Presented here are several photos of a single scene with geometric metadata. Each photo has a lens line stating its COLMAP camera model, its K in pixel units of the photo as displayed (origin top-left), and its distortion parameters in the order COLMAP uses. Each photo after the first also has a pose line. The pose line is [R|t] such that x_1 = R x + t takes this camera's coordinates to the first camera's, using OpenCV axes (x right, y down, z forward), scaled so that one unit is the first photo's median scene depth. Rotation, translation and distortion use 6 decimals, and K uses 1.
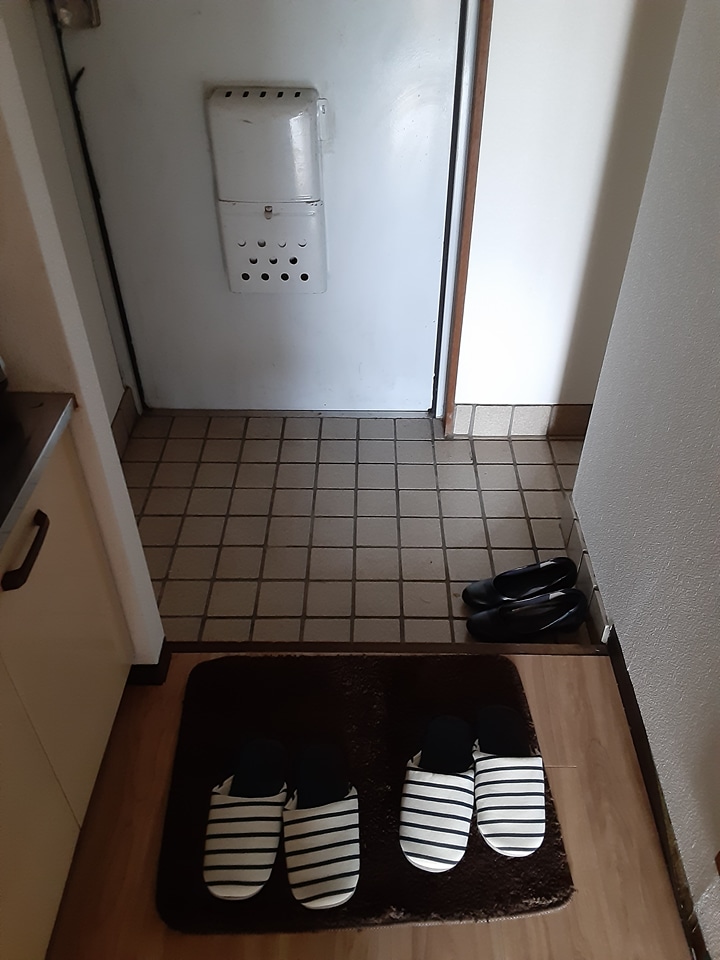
lens RADIAL K [[775.9, 0, 361.2], [0, 775.9, 481.5], [0, 0, 1]] dist [0.034562, -0.066223]
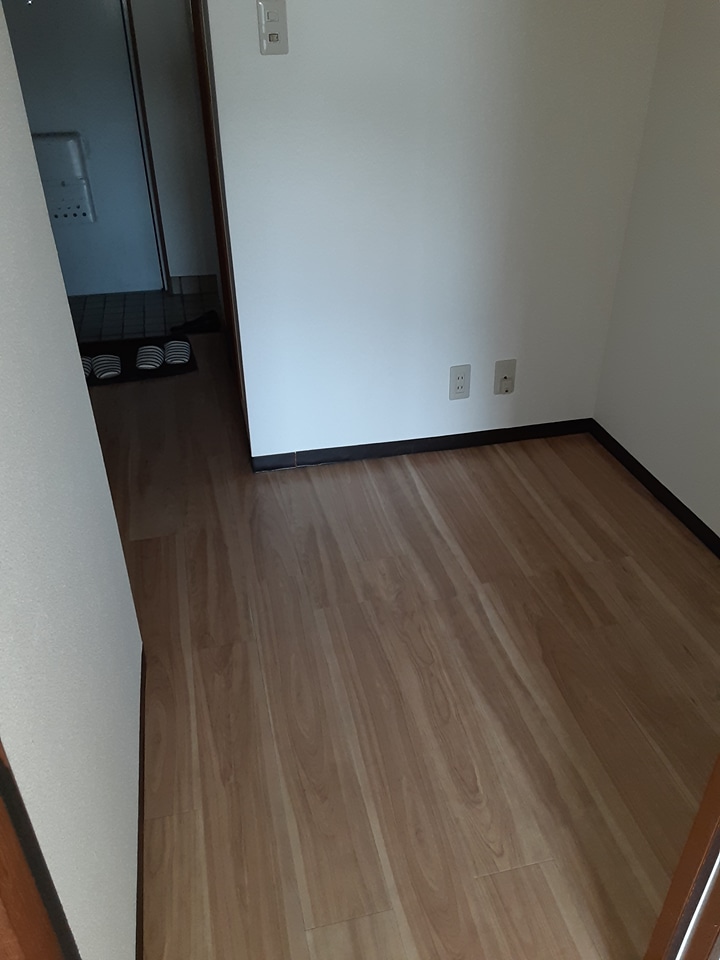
lens RADIAL K [[775.9, 0, 361.6], [0, 775.9, 477.7], [0, 0, 1]] dist [0.034562, -0.066223]
pose [[0.969793, -0.136488, 0.202170, 0.144661], [0.164991, 0.977485, -0.131532, 0.915363], [-0.179666, 0.160915, 0.970477, -1.196178]]
